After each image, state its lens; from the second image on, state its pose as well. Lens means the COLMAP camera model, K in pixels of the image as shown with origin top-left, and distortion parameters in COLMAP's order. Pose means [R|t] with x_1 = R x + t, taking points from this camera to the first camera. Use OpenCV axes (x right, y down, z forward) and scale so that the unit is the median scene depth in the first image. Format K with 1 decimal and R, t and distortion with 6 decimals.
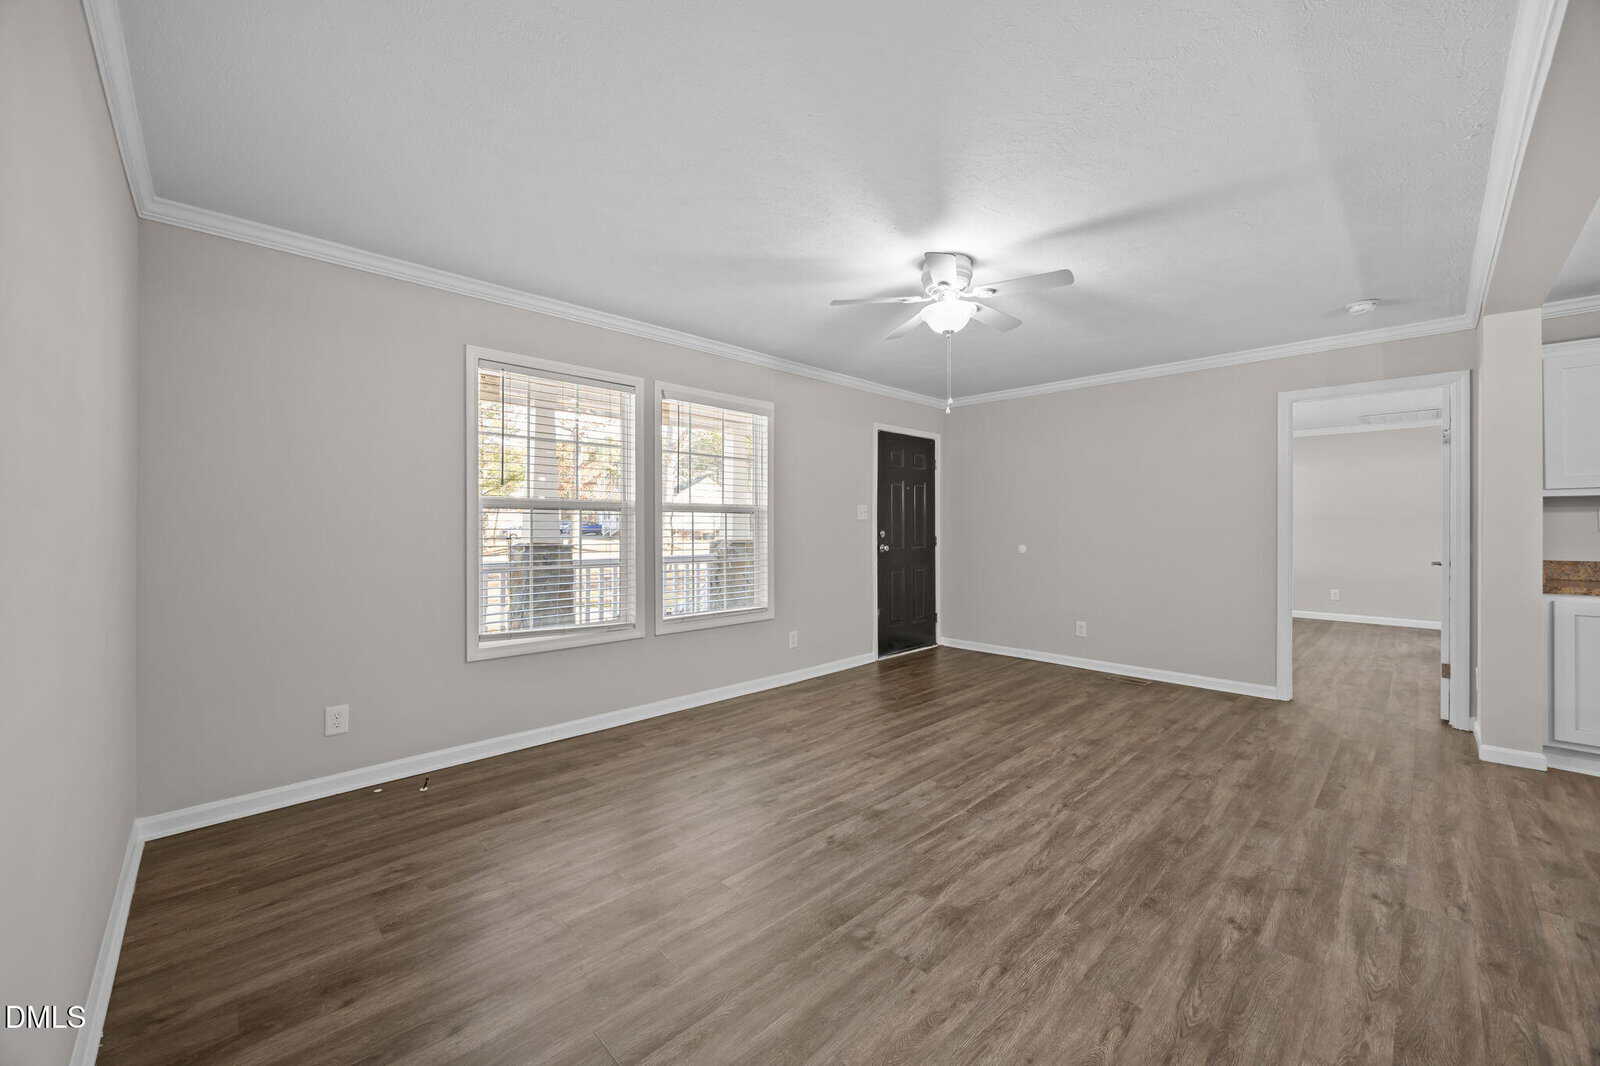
lens RADIAL K [[610.3, 0, 797.6], [0, 610.3, 526.3], [0, 0, 1]] dist [-0.002625, 0.000075]
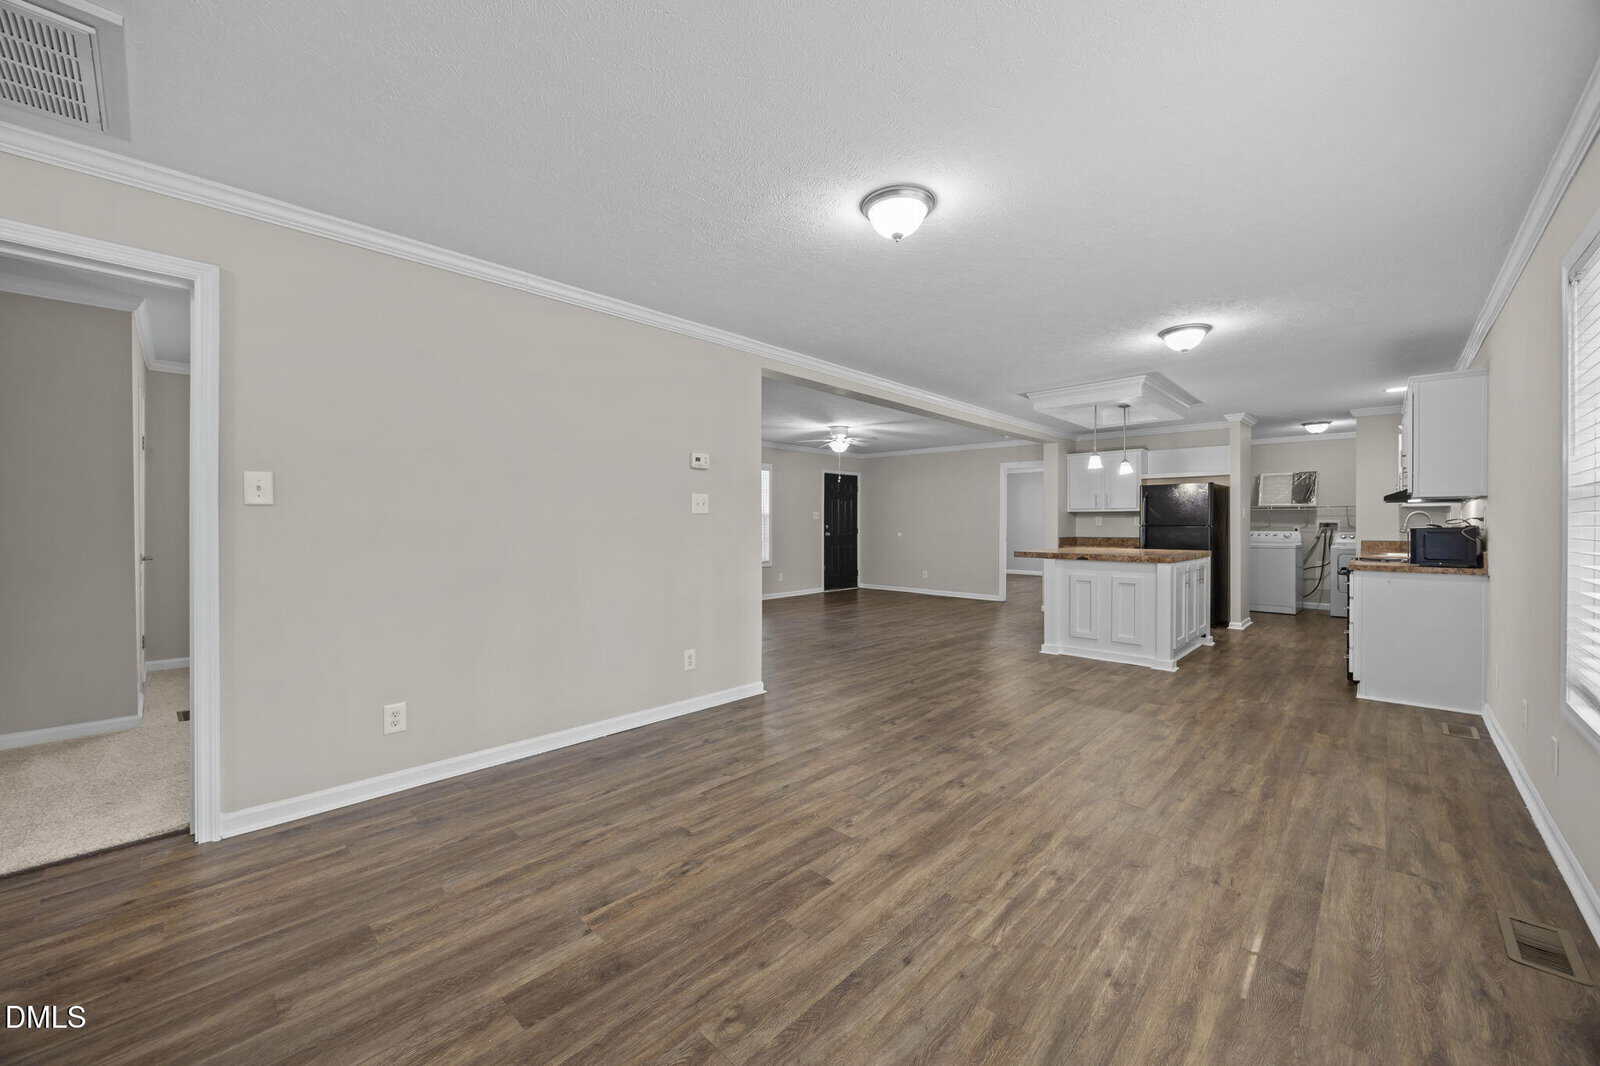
lens RADIAL K [[610.3, 0, 801.1], [0, 610.3, 528.3], [0, 0, 1]] dist [-0.002625, 0.000075]
pose [[0.999480, 0.001738, 0.032209, -0.006802], [-0.001979, 0.999970, 0.007460, 0.005089], [-0.032195, -0.007520, 0.999453, -1.683380]]
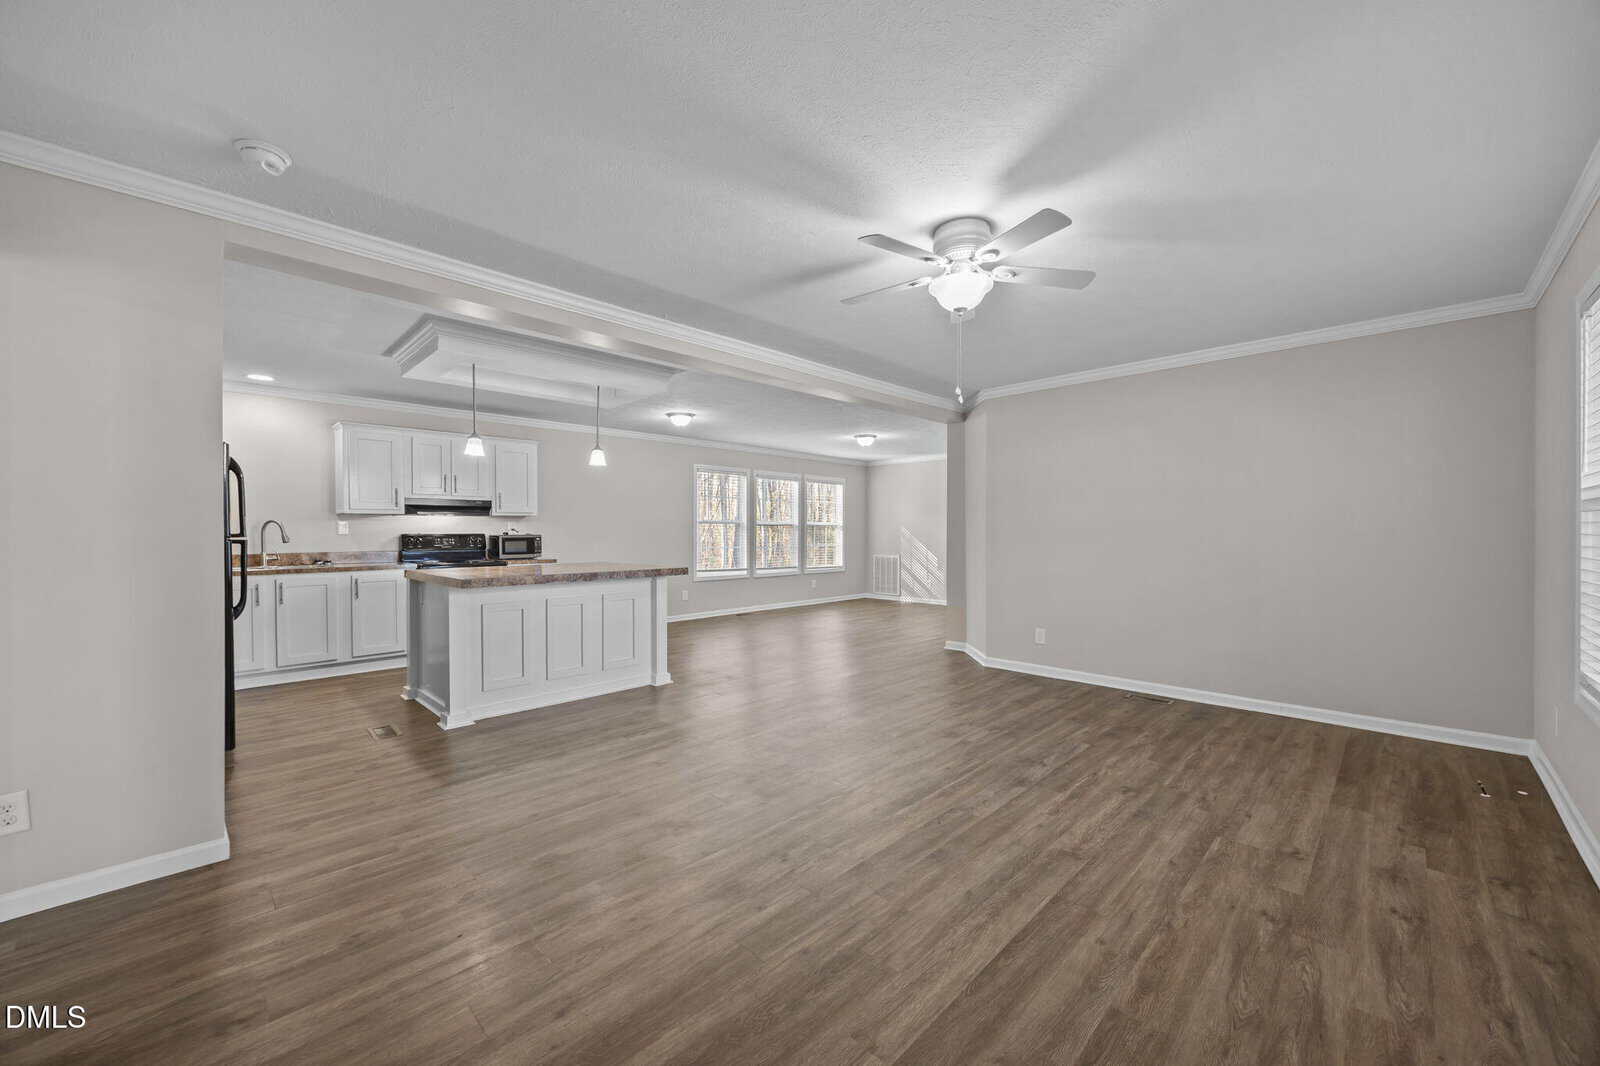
lens RADIAL K [[610.3, 0, 804.6], [0, 610.3, 533.3], [0, 0, 1]] dist [-0.002625, 0.000075]
pose [[-0.999554, 0.003119, -0.029688, 0.482838], [0.003102, 0.999995, 0.000615, 0.002393], [0.029690, 0.000522, -0.999559, 1.818400]]
